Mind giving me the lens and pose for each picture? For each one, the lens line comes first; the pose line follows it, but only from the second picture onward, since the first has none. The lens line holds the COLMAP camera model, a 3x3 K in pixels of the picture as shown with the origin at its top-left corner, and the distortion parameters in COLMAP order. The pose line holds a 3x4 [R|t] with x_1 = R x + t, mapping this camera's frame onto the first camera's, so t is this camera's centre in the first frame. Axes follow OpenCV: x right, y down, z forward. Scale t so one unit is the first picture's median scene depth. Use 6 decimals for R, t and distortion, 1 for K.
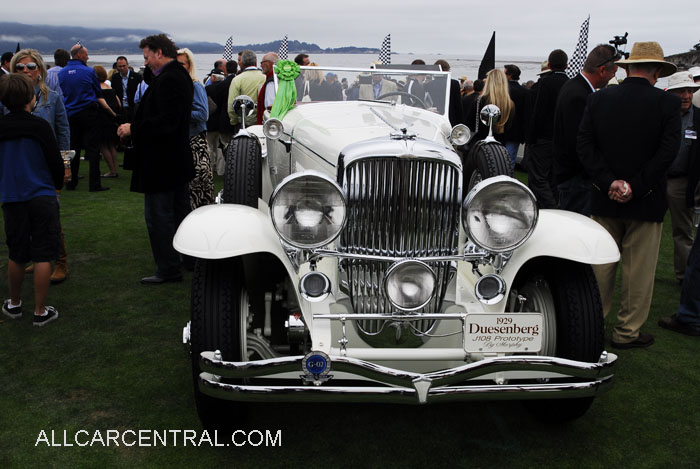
lens RADIAL K [[686.8, 0, 350.0], [0, 686.8, 234.5], [0, 0, 1]] dist [-0.087459, 0.005883]
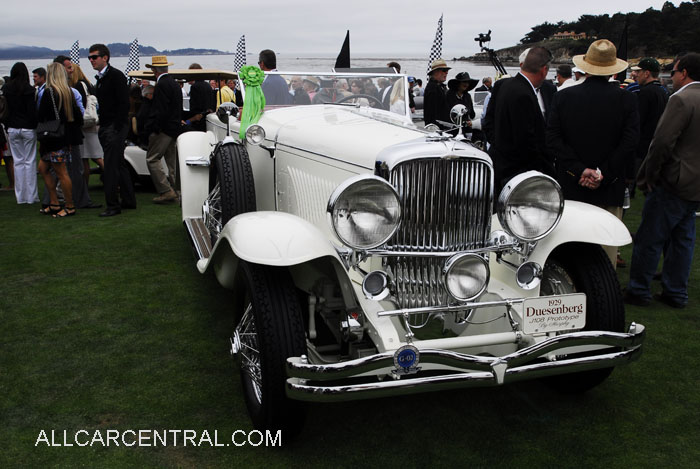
lens RADIAL K [[686.8, 0, 350.0], [0, 686.8, 234.5], [0, 0, 1]] dist [-0.087459, 0.005883]
pose [[0.978809, -0.063071, 0.194823, -0.274833], [0.063015, 0.997991, 0.006488, -0.010082], [-0.194841, 0.005927, 0.980817, -0.011932]]
